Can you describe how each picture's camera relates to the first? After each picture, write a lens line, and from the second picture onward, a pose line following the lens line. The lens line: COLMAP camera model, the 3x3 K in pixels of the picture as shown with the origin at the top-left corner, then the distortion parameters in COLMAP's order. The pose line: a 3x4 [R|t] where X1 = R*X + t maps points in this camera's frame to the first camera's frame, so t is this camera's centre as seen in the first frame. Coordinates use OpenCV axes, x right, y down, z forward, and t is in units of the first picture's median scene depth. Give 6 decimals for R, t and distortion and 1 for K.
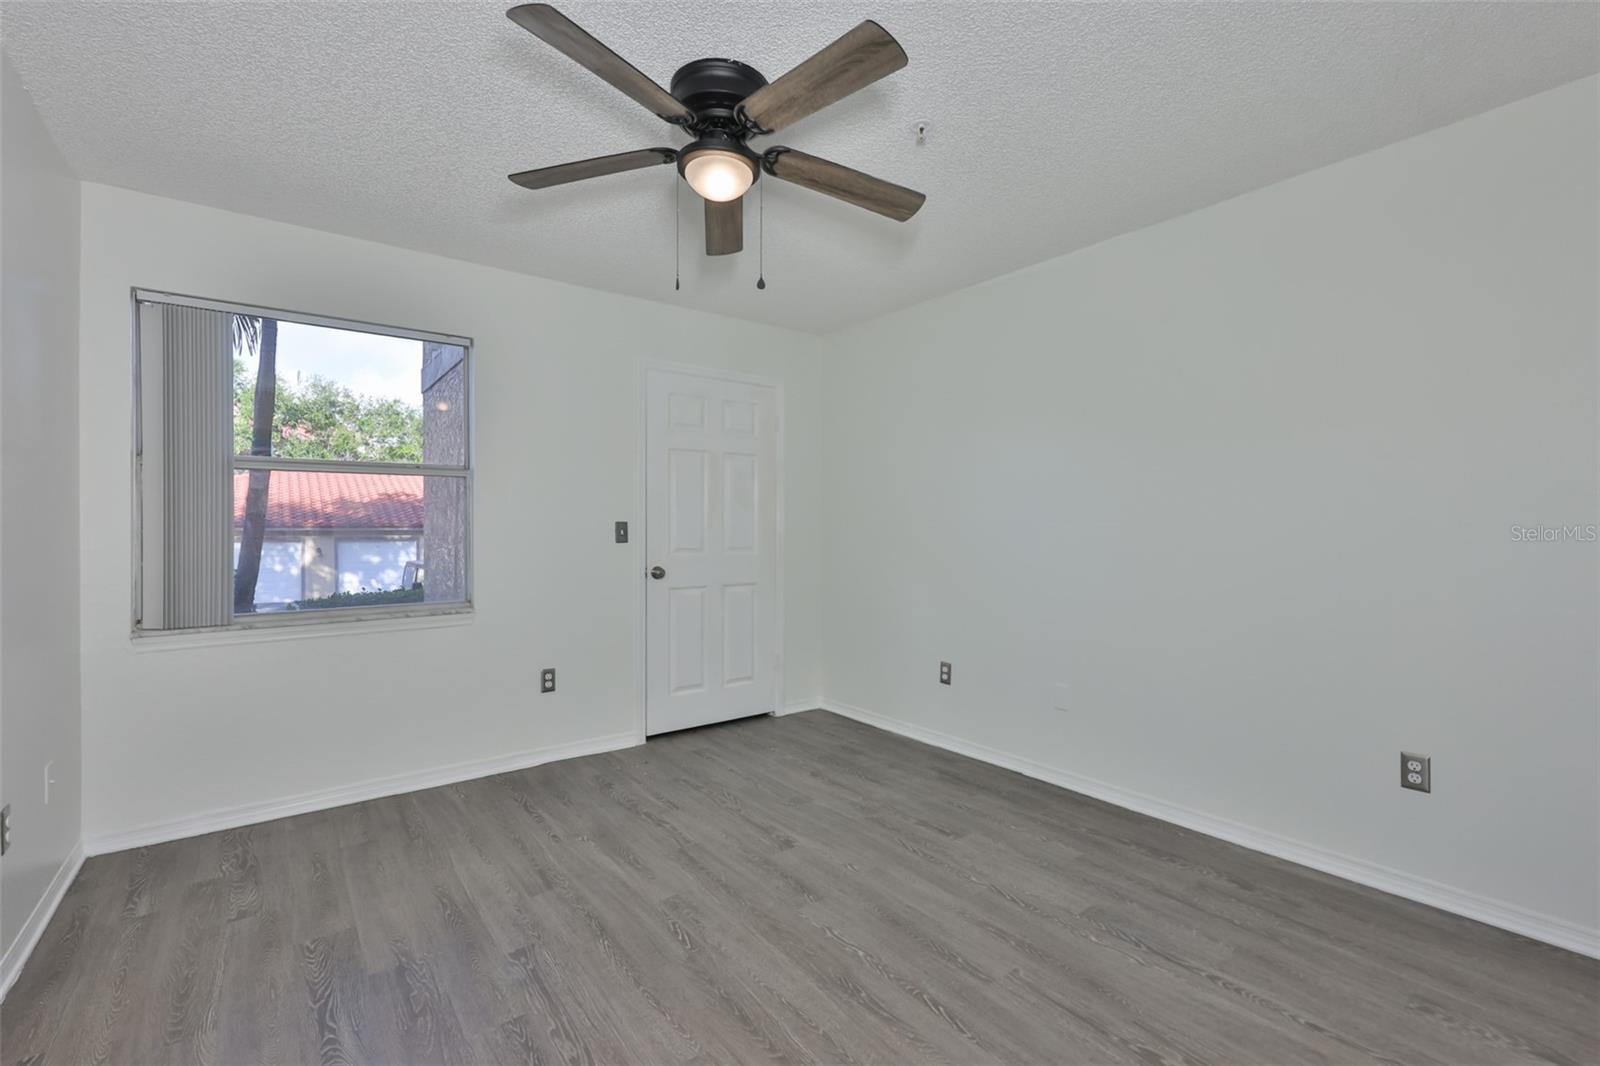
lens RADIAL K [[699.1, 0, 801.9], [0, 699.1, 530.0], [0, 0, 1]] dist [0.000615, -0.000345]
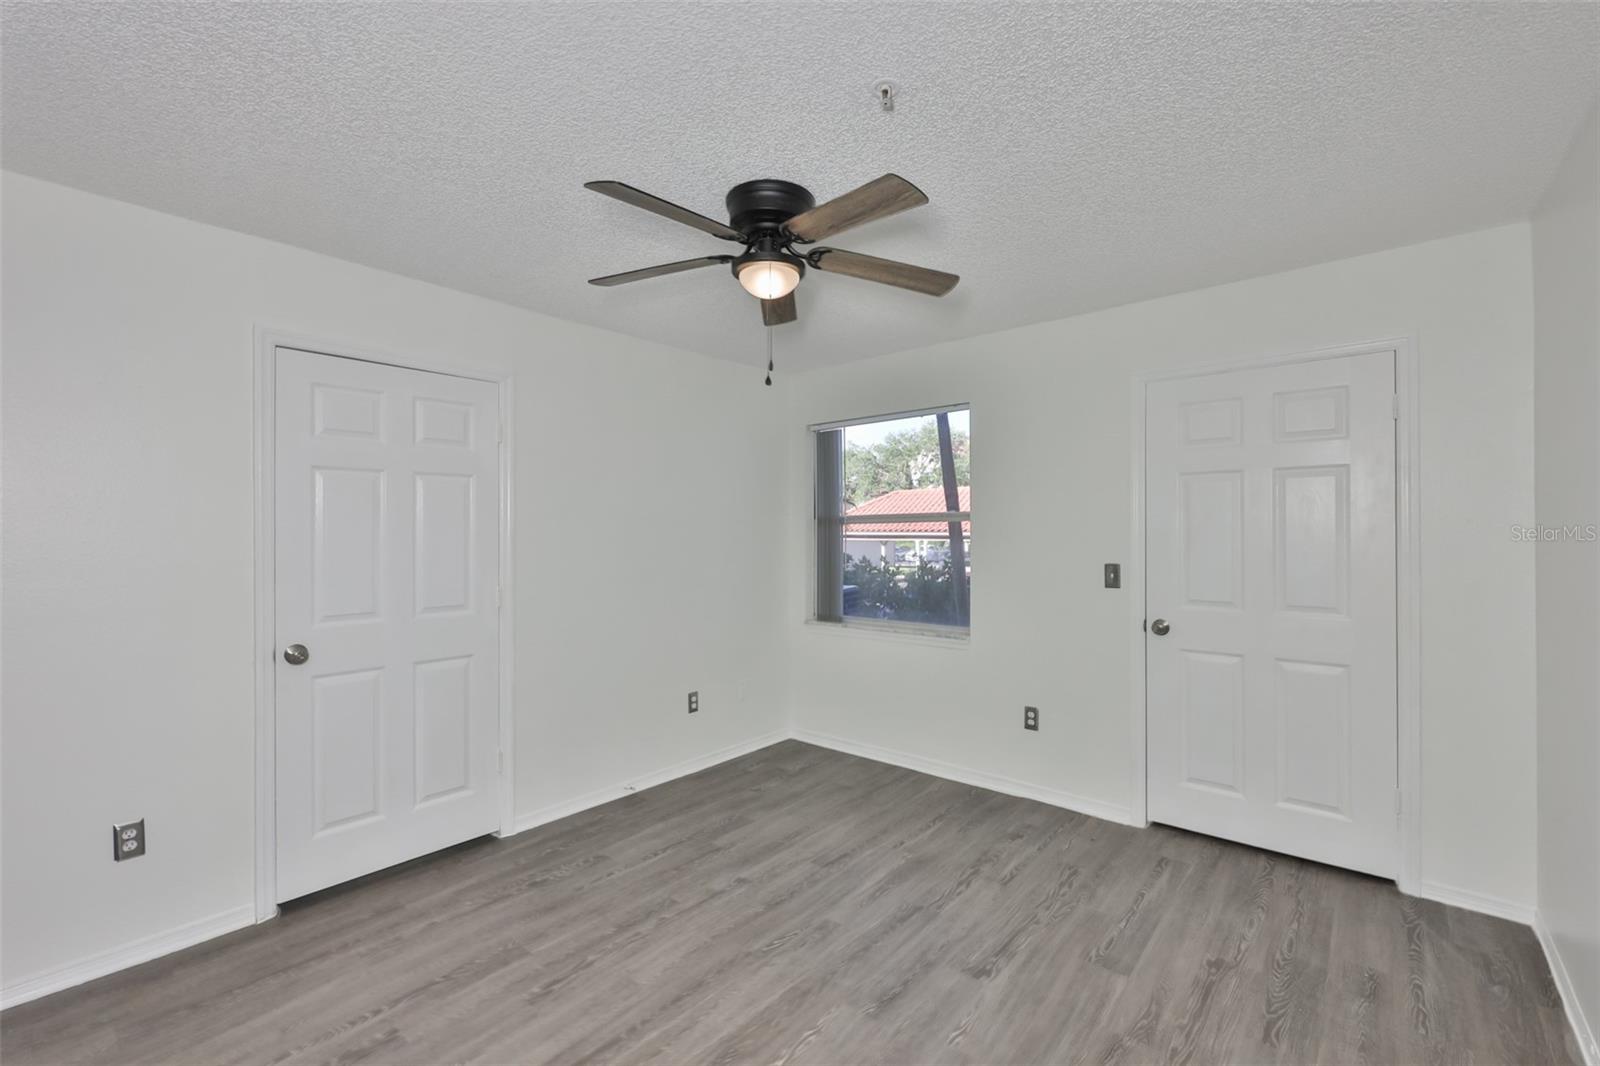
lens RADIAL K [[672.8, 0, 795.9], [0, 672.8, 533.3], [0, 0, 1]] dist [-0.004744, 0.000508]
pose [[0.206304, -0.001488, -0.978487, 0.731040], [0.001370, 0.999998, -0.001231, -0.074633], [0.978487, -0.001087, 0.206305, 0.634085]]
